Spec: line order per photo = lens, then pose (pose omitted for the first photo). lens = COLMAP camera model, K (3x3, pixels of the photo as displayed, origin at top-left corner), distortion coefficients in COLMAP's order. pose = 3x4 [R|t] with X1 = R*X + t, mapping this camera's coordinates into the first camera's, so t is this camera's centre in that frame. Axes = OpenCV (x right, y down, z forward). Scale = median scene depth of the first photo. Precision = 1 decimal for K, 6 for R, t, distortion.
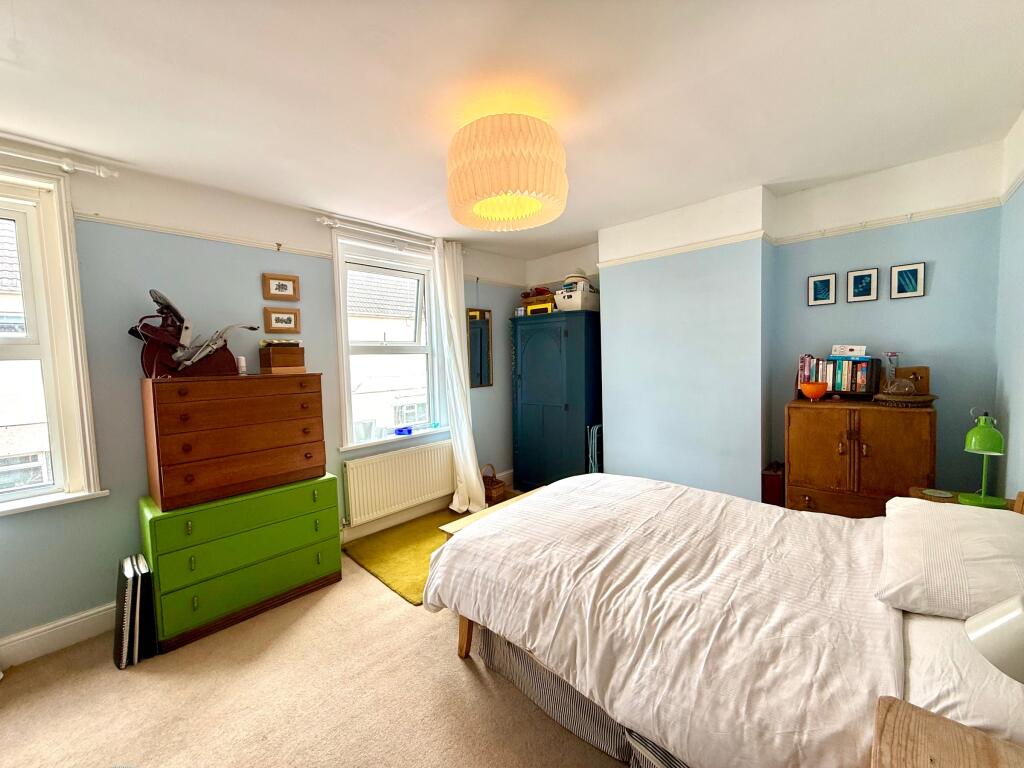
lens RADIAL K [[408.1, 0, 514.0], [0, 408.1, 388.4], [0, 0, 1]] dist [-0.025940, -0.000063]
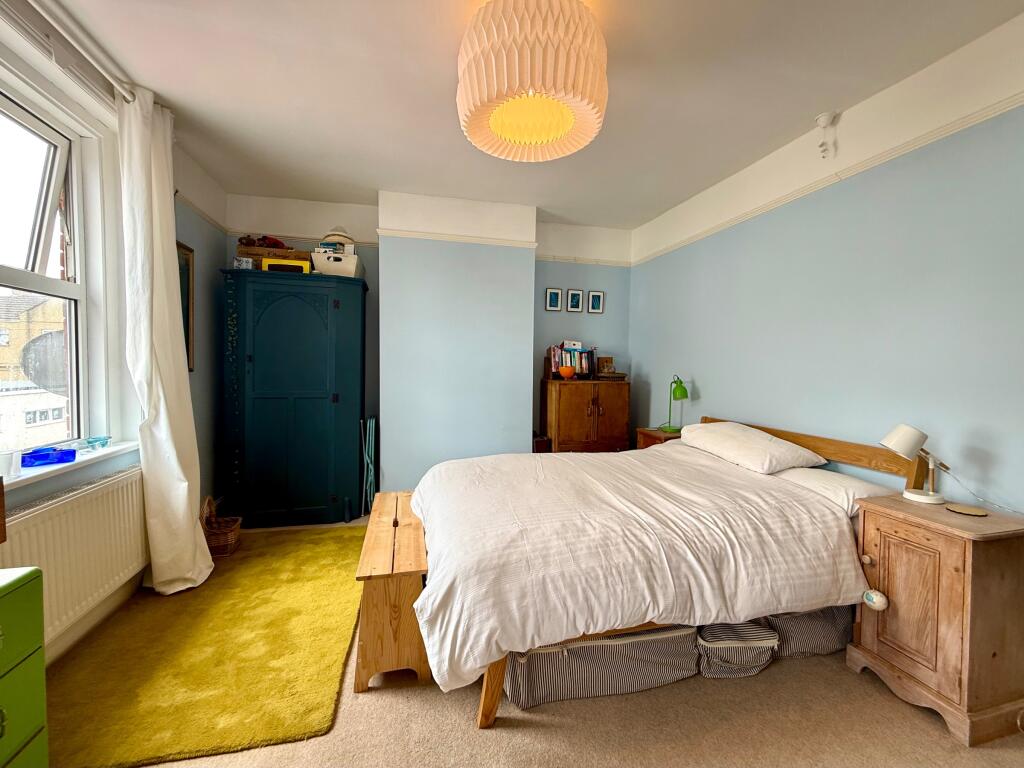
lens RADIAL K [[410.4, 0, 512.0], [0, 410.4, 384.0], [0, 0, 1]] dist [-0.000338, 0.000048]
pose [[0.537472, -0.002318, 0.843279, -0.502238], [0.030010, 0.999415, -0.016379, 0.061104], [-0.842748, 0.034110, 0.537227, 0.399819]]
